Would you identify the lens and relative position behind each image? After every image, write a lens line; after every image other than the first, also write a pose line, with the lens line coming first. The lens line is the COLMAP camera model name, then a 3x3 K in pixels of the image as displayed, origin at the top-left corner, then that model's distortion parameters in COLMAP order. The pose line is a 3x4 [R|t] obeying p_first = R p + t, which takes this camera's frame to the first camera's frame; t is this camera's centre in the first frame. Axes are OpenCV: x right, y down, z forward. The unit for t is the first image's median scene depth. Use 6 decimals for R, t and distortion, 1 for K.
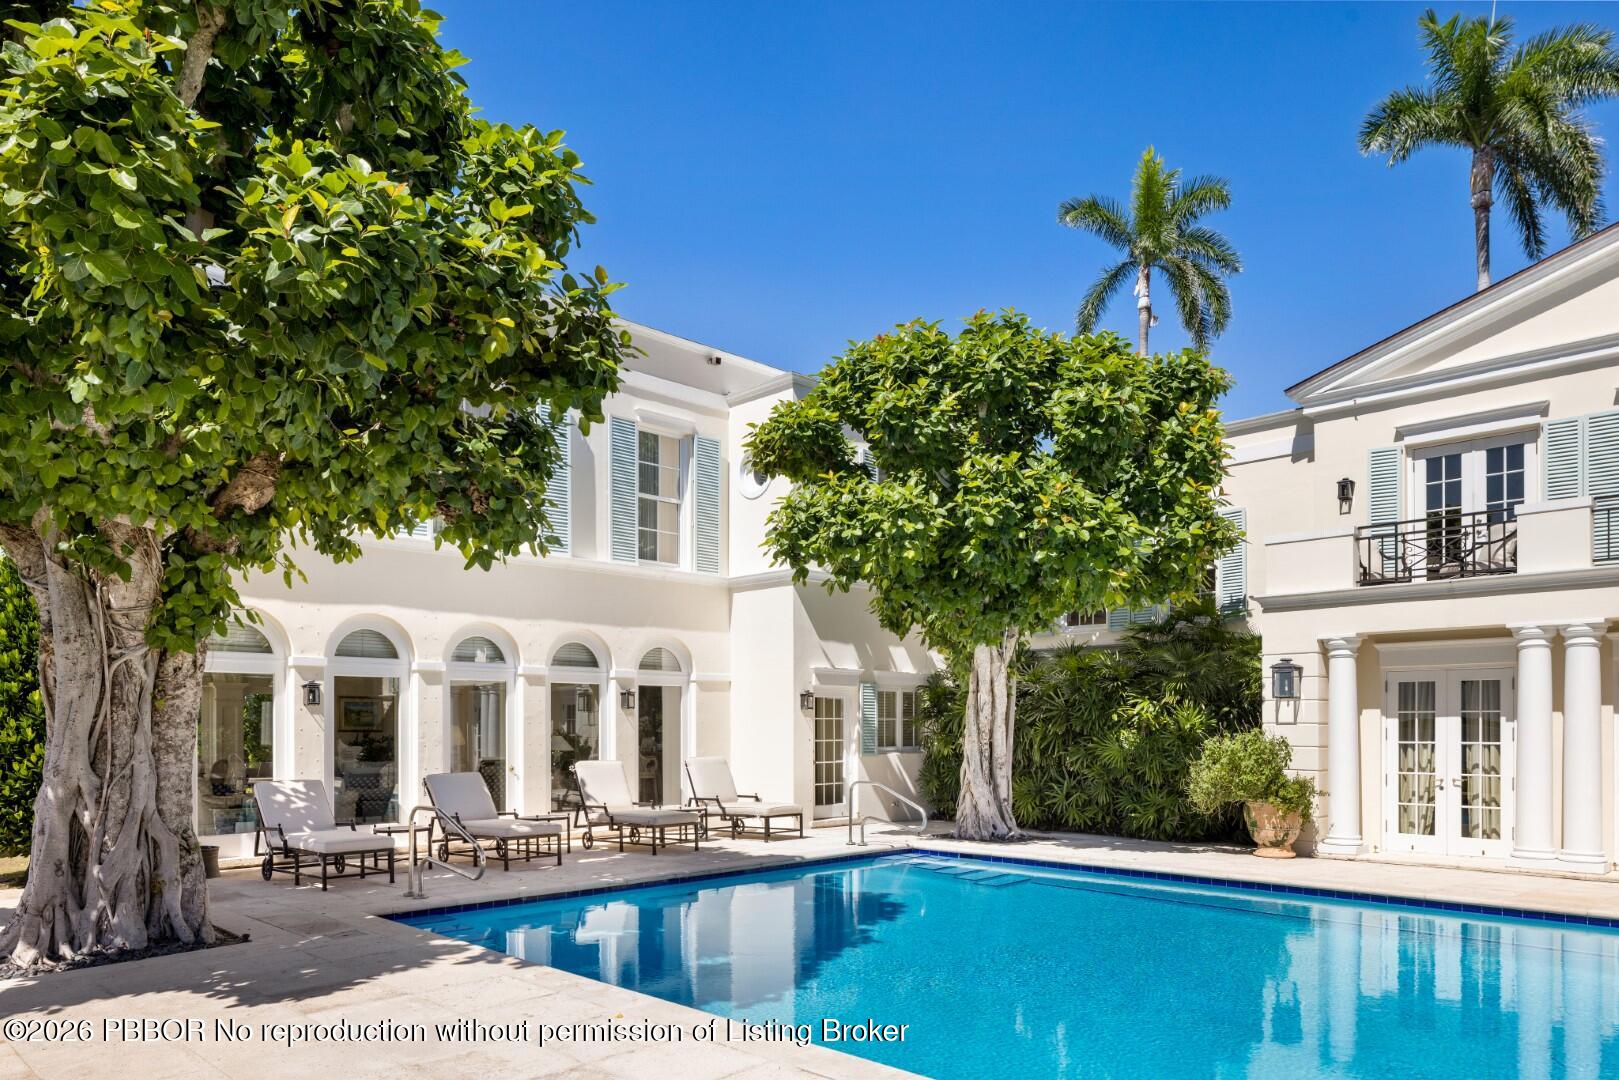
lens RADIAL K [[1086.2, 0, 809.5], [0, 1086.2, 540.0], [0, 0, 1]] dist [0.002107, -0.000864]
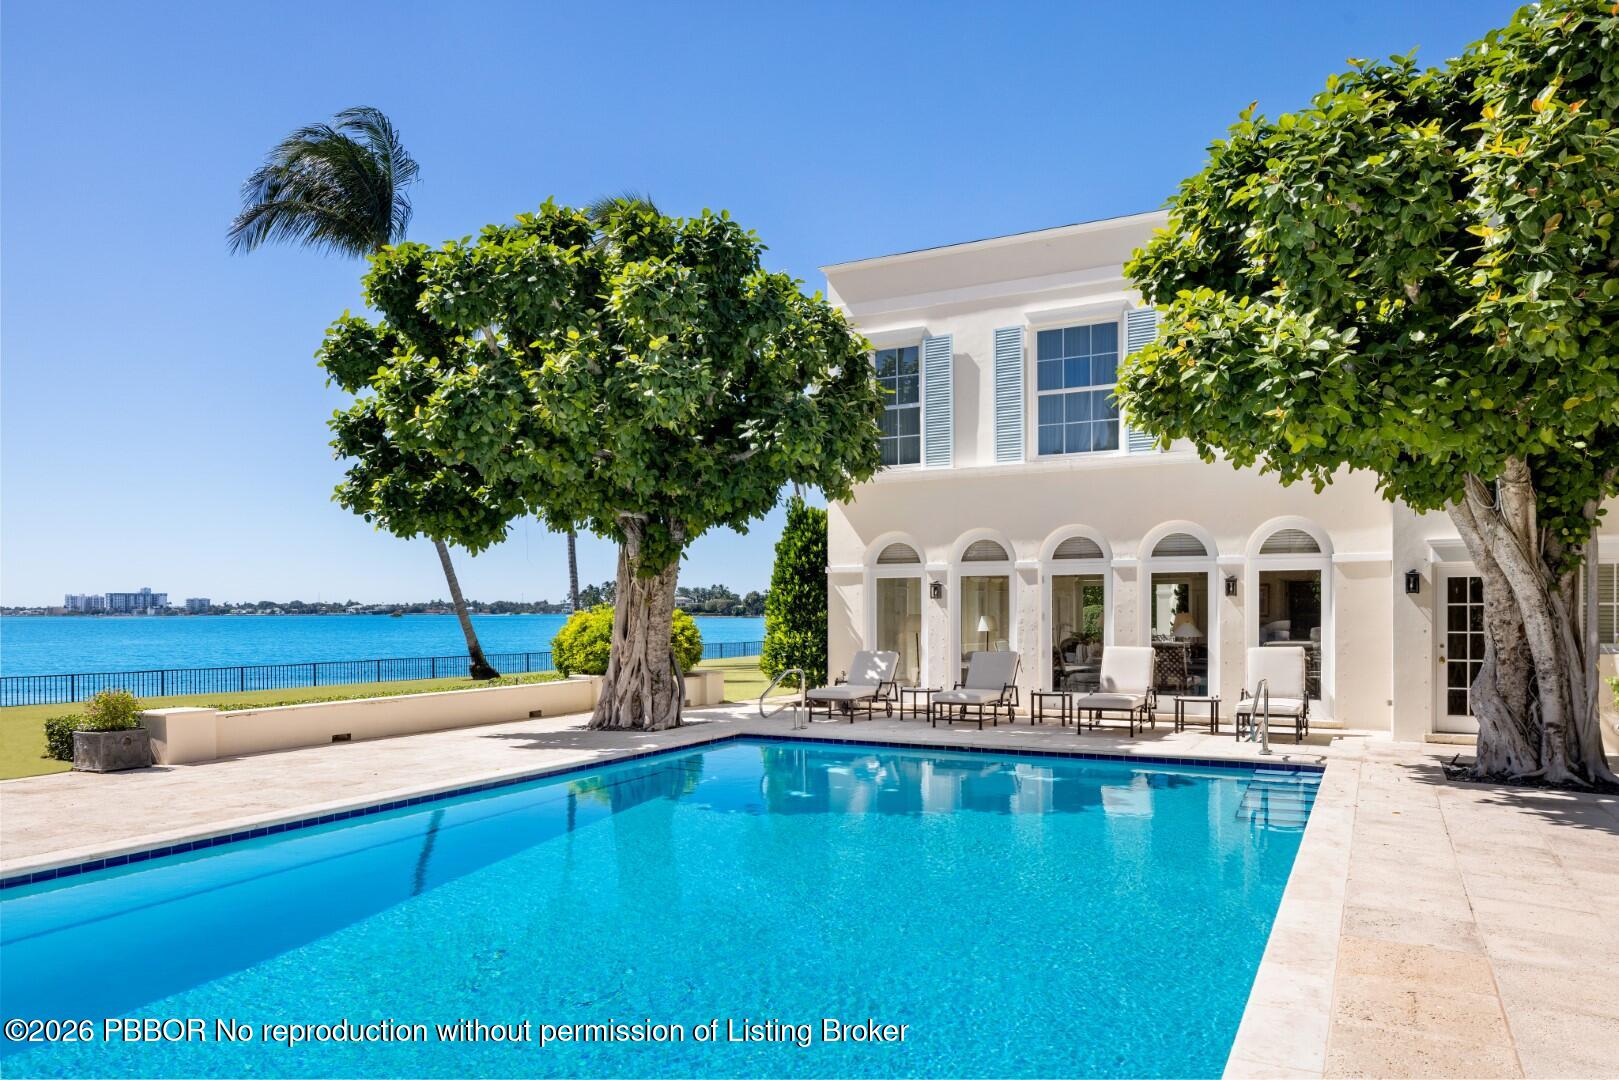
lens RADIAL K [[1086.2, 0, 809.5], [0, 1086.2, 540.0], [0, 0, 1]] dist [0.002107, -0.000864]
pose [[0.306757, -0.057125, -0.950072, 0.938064], [0.163809, 0.986471, -0.006424, 0.071390], [0.937586, -0.153659, 0.311964, 0.501226]]
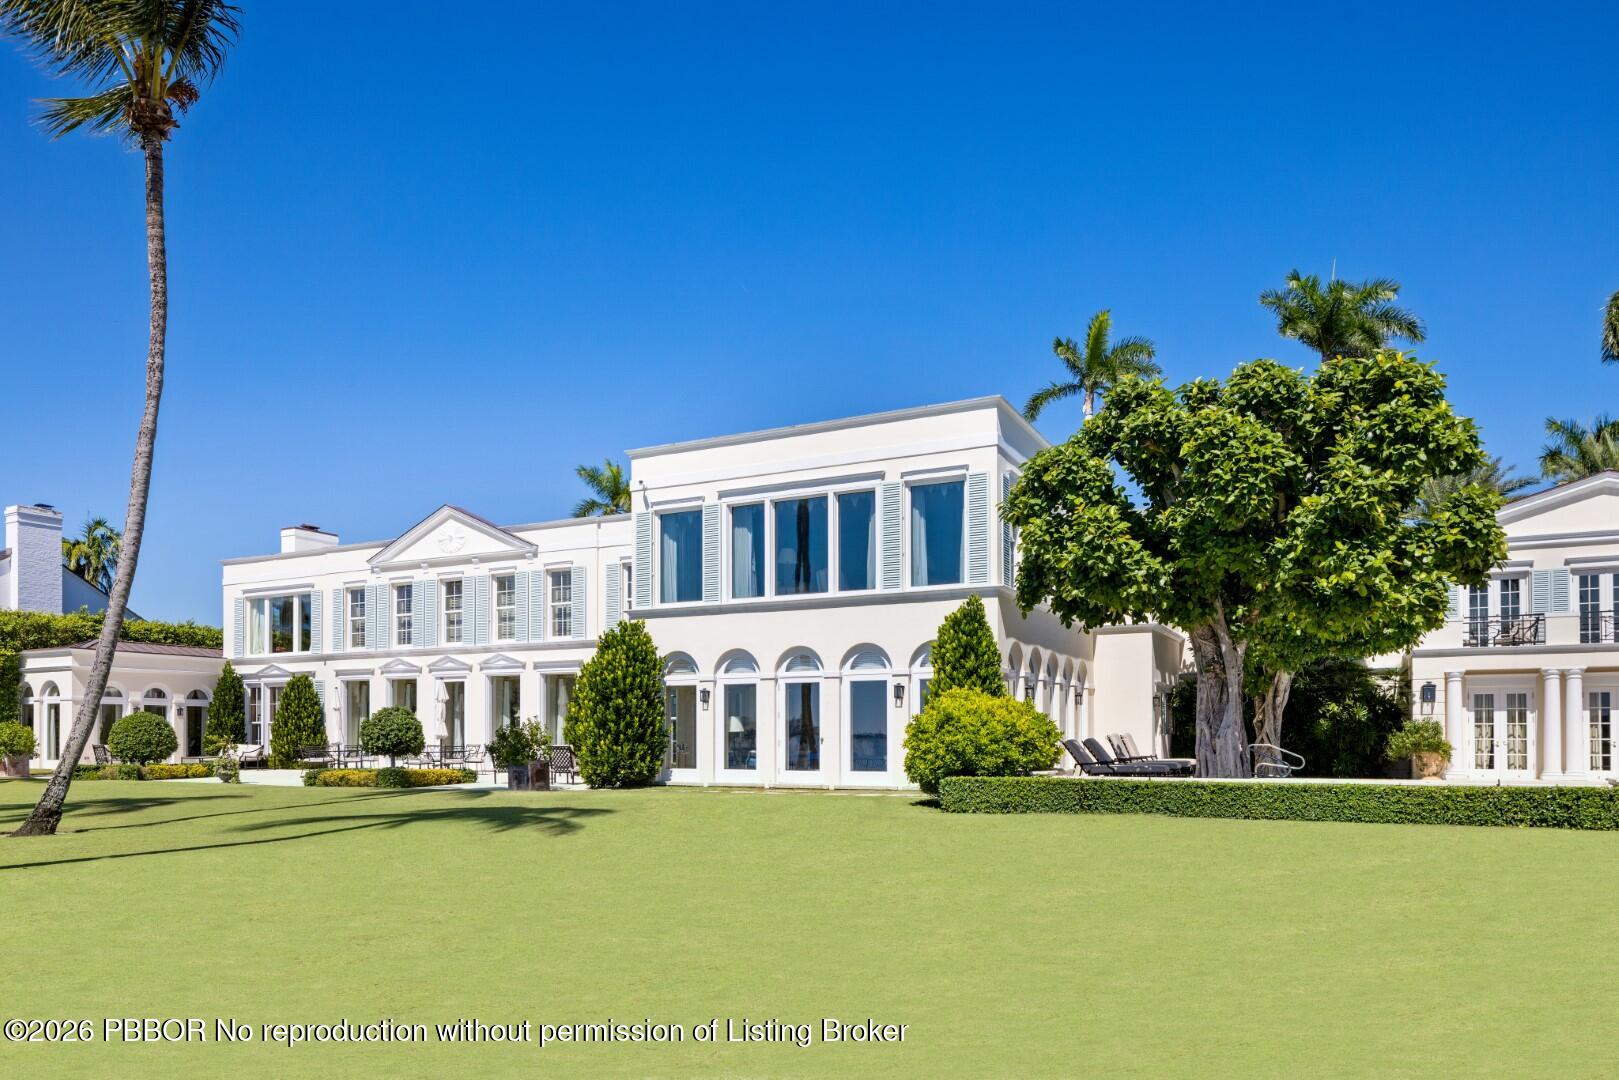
lens RADIAL K [[1086.2, 0, 809.5], [0, 1086.2, 540.0], [0, 0, 1]] dist [0.002107, -0.000864]
pose [[0.945210, 0.062652, 0.320395, -1.312941], [-0.057242, 0.998014, -0.026285, -0.032333], [-0.321405, 0.006505, 0.946919, -0.527486]]
